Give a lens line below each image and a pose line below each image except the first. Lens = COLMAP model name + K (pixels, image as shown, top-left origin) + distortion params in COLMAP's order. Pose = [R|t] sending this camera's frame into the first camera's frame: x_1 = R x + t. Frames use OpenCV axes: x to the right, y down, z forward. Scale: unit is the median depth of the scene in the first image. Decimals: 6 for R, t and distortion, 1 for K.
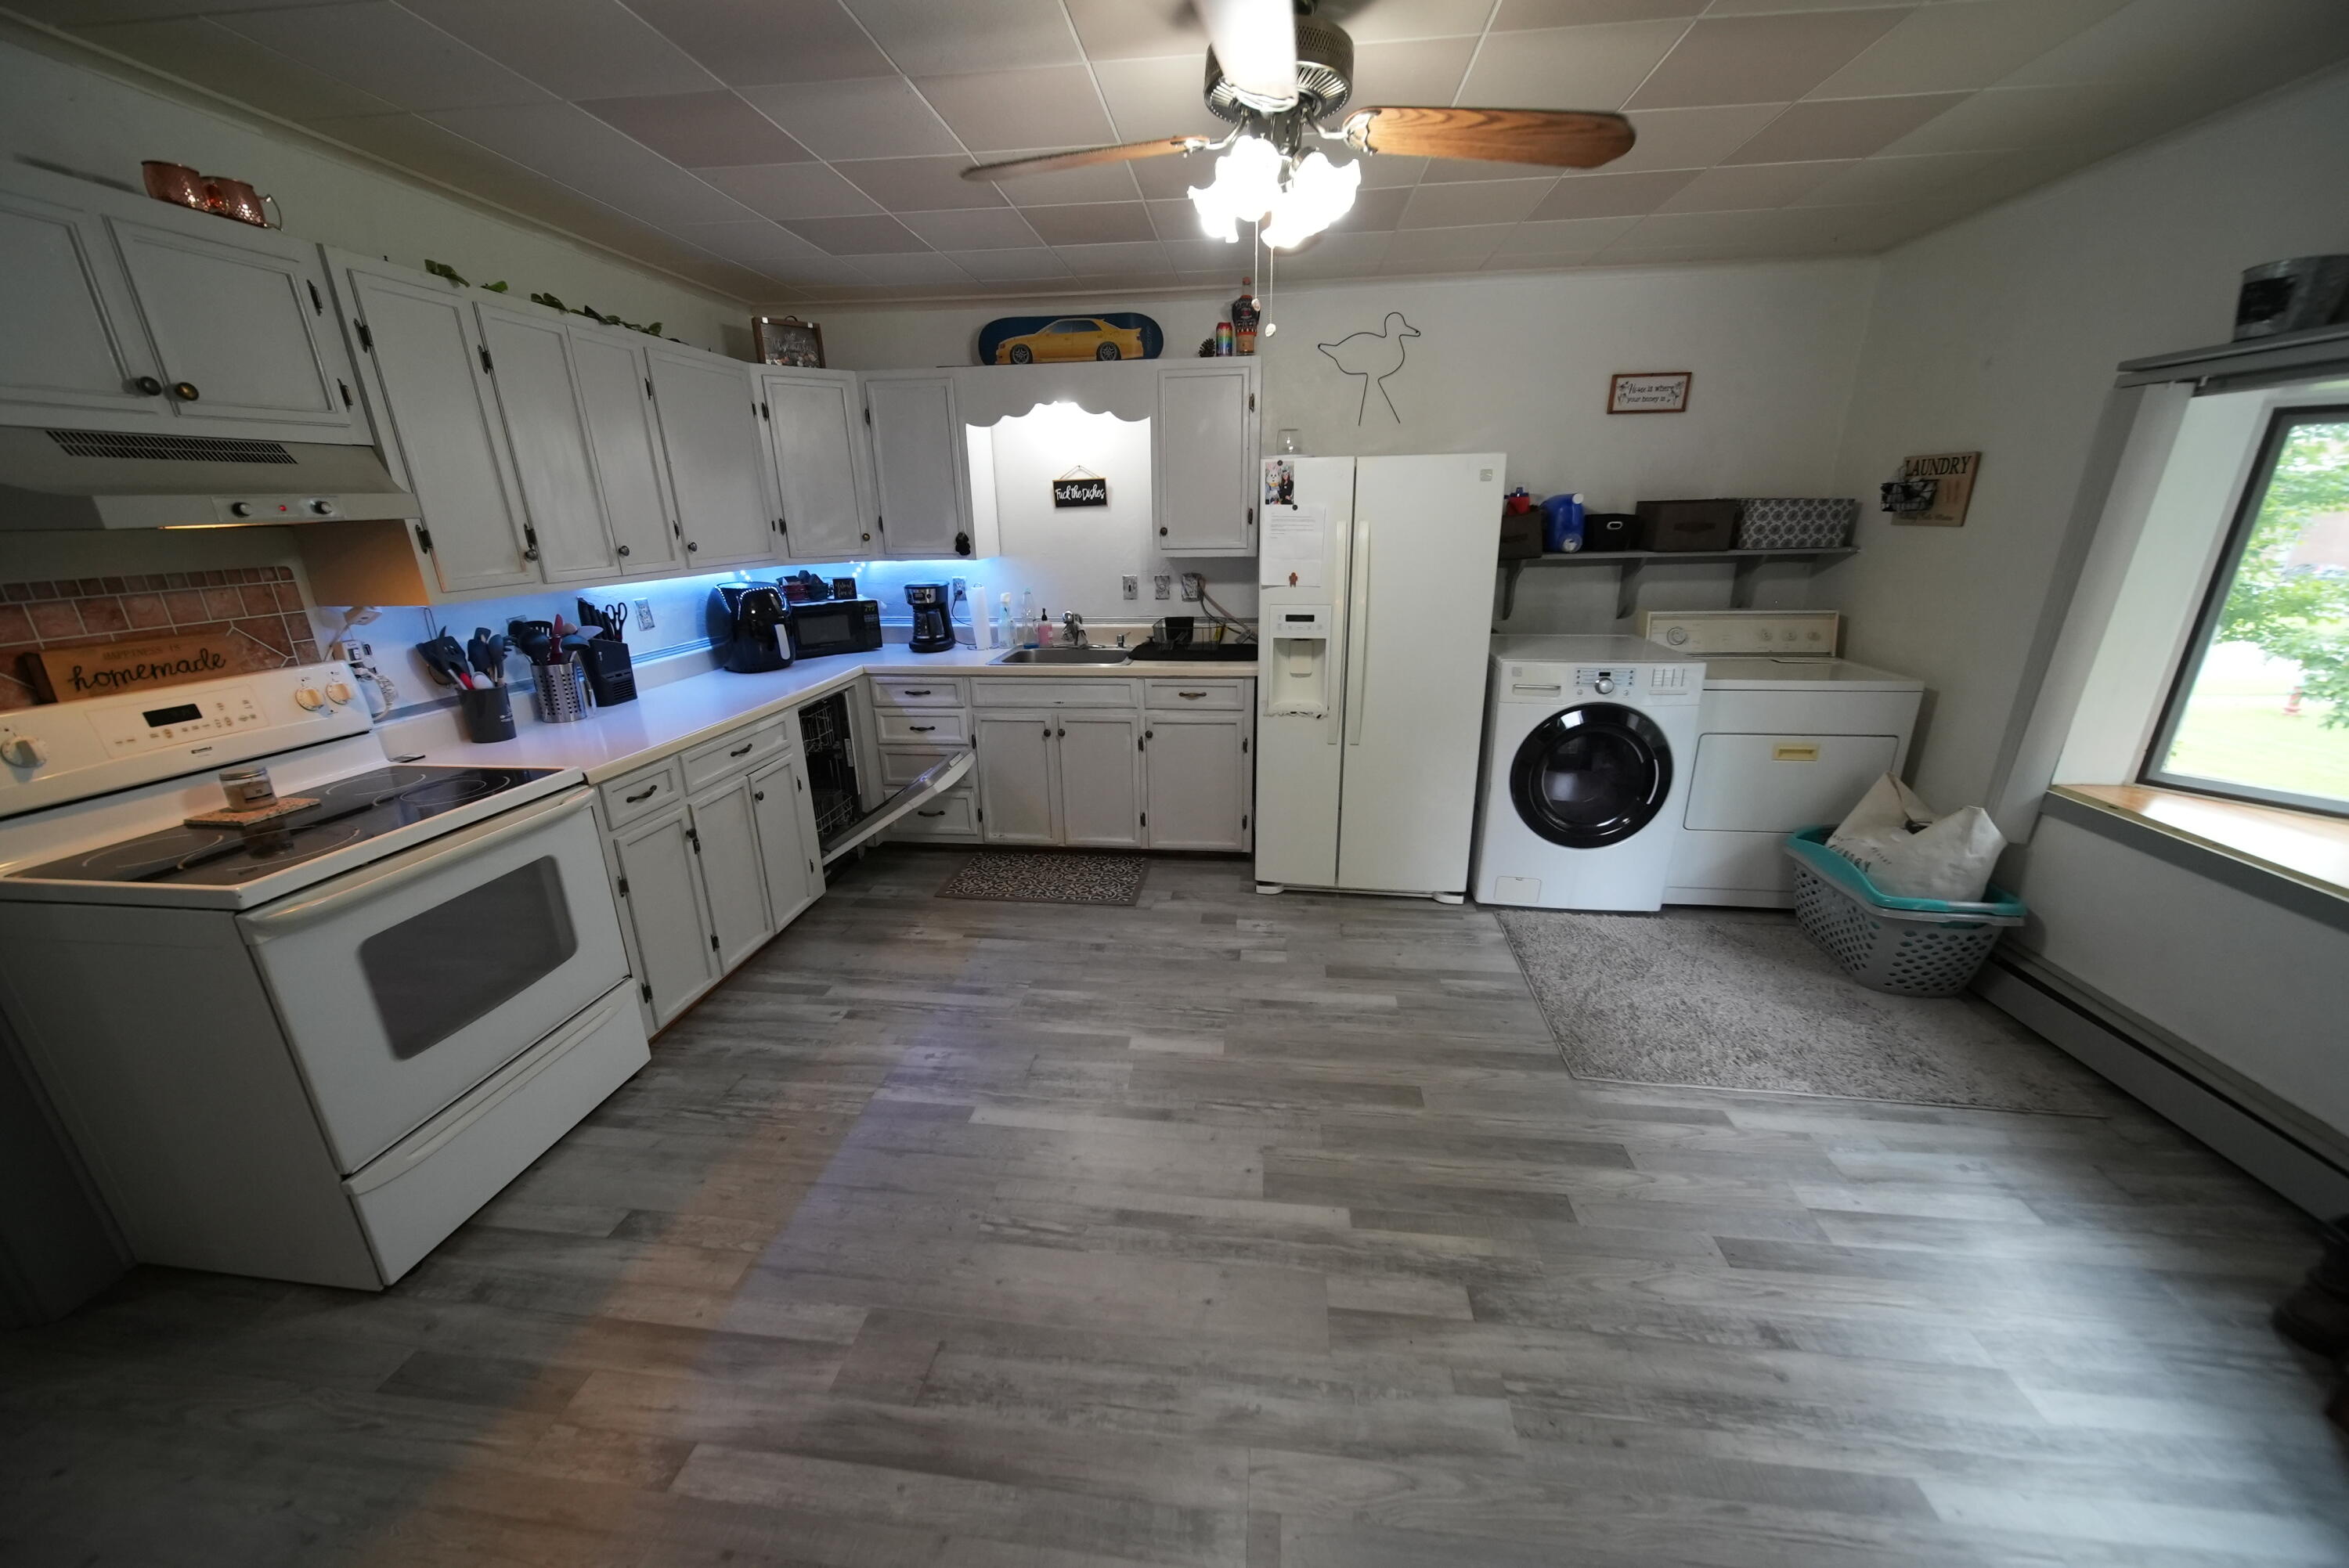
lens RADIAL K [[820.9, 0, 1175.1], [0, 820.9, 782.0], [0, 0, 1]] dist [-0.003444, -0.000187]
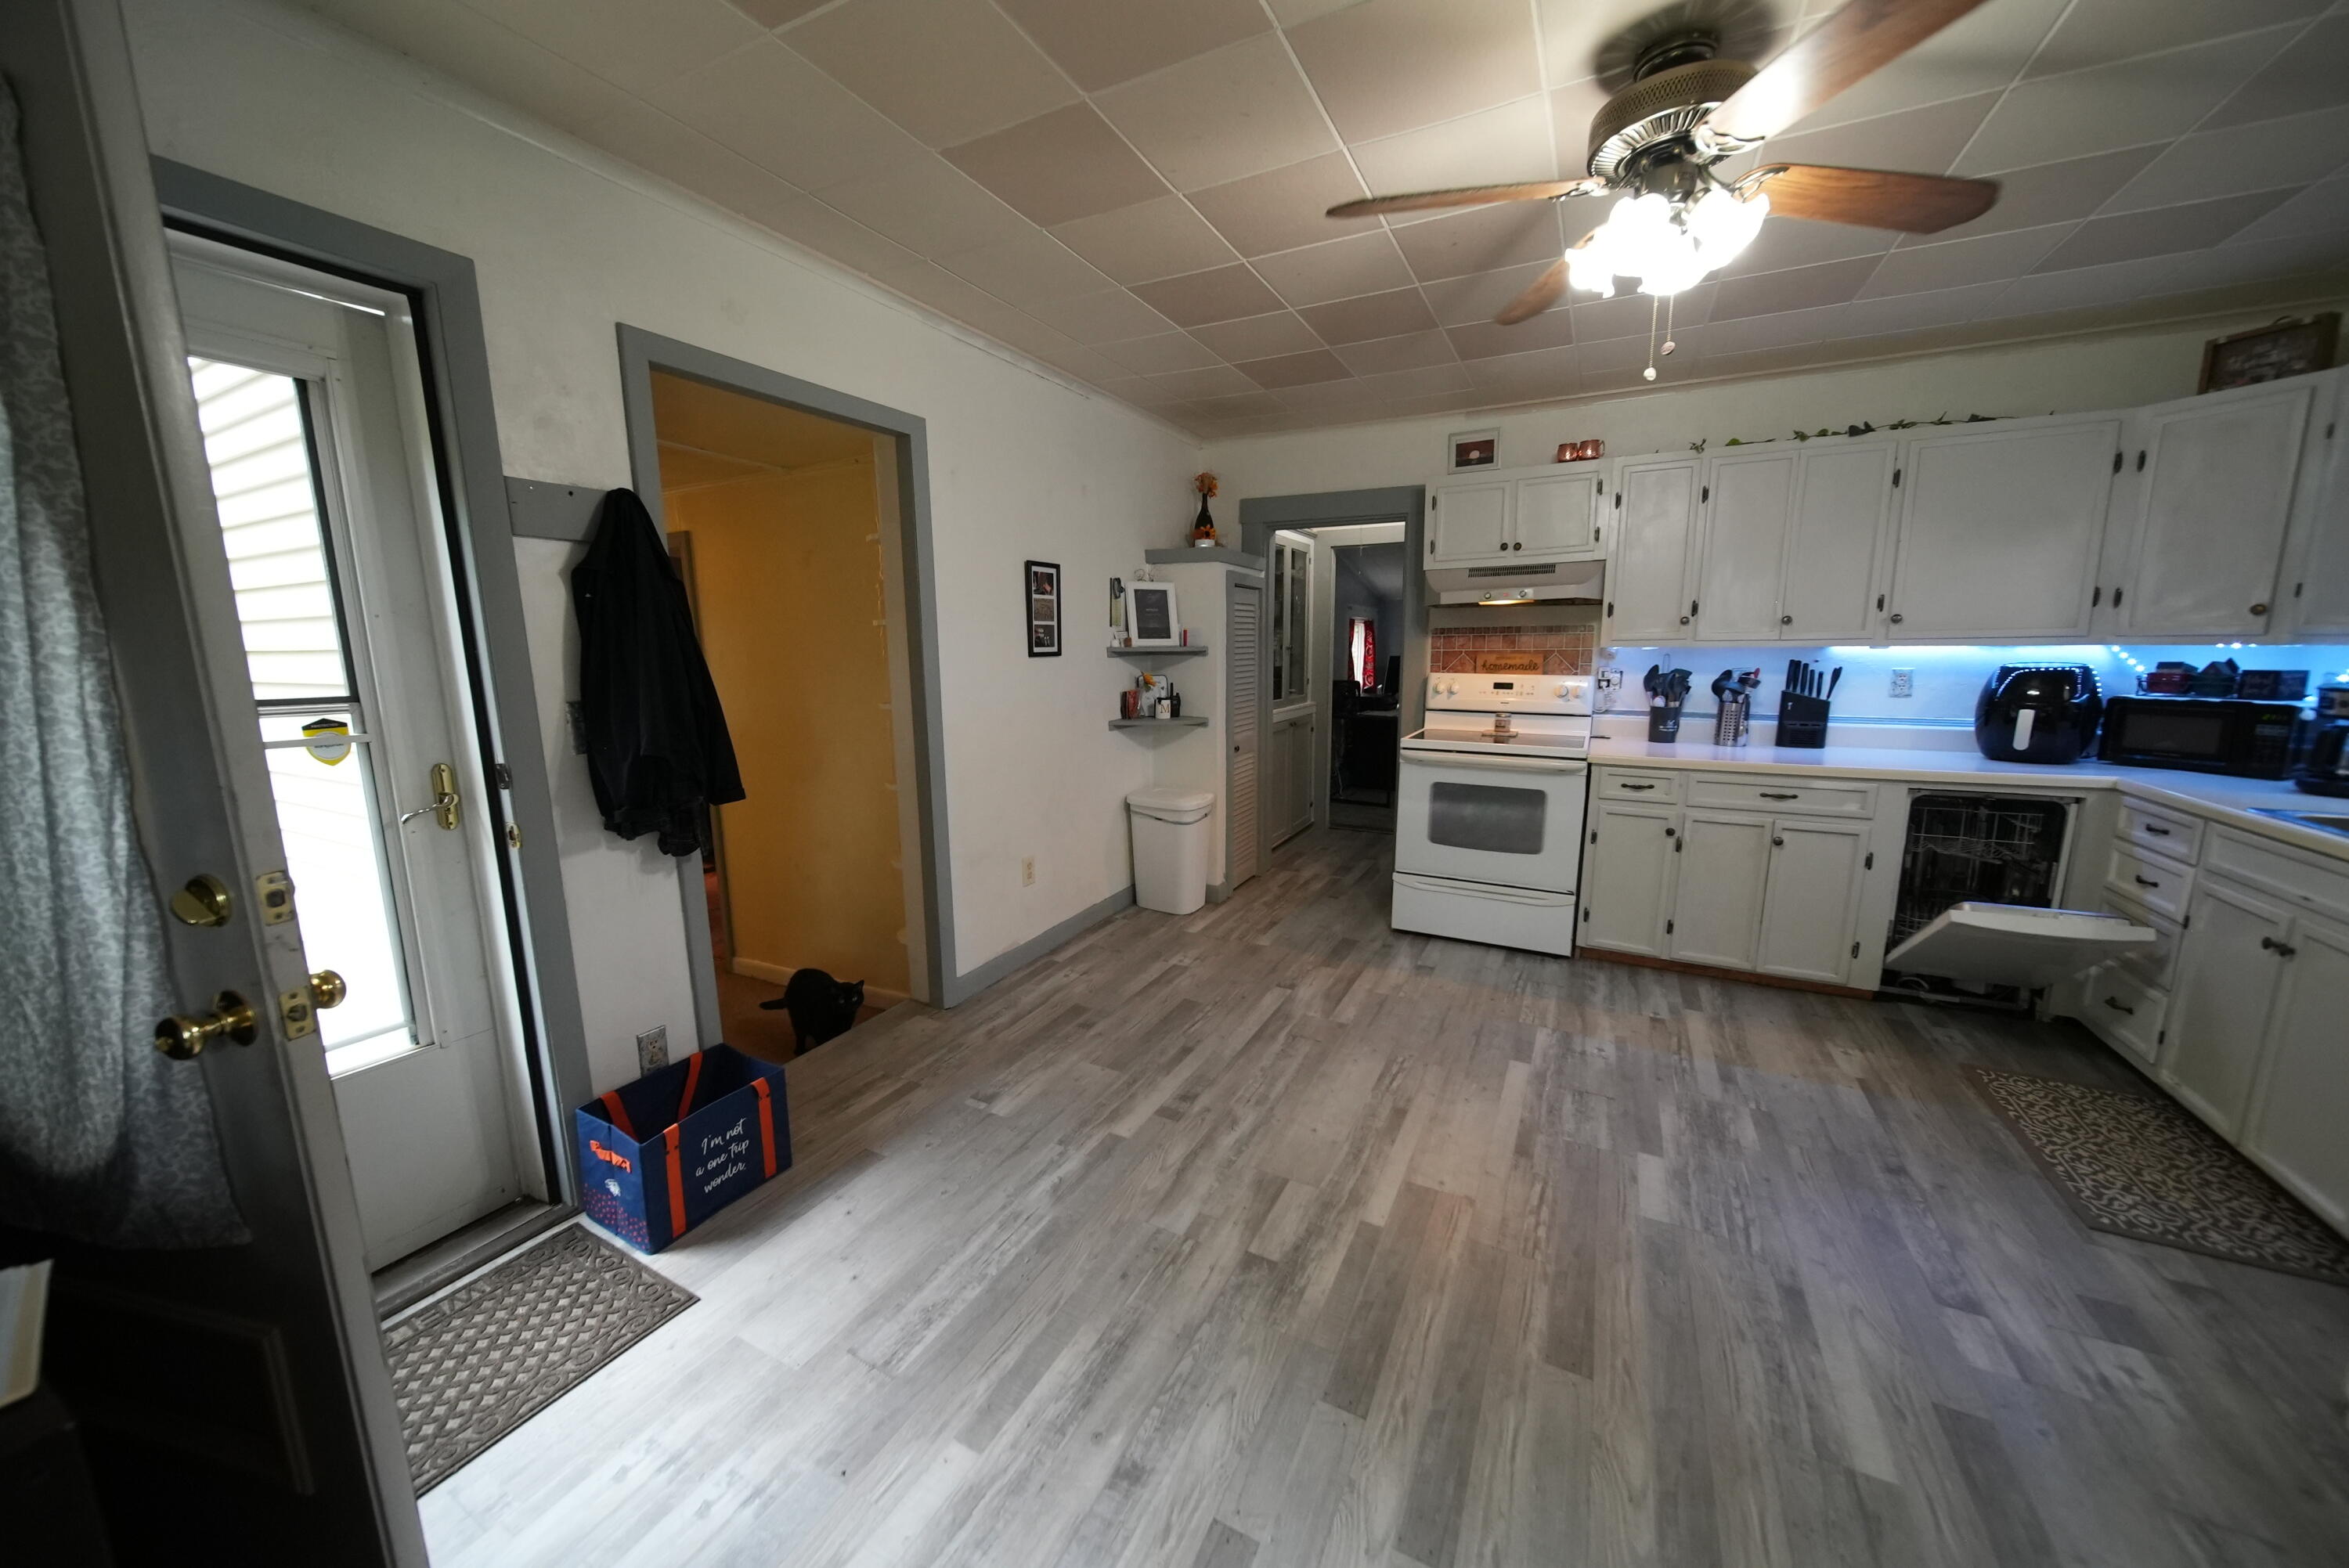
lens RADIAL K [[820.9, 0, 1169.5], [0, 820.9, 780.8], [0, 0, 1]] dist [-0.003444, -0.000187]
pose [[-0.362689, 0.171031, -0.916081, 1.026680], [-0.278223, 0.918310, 0.281600, -0.184727], [0.889409, 0.357008, -0.285476, 0.760564]]
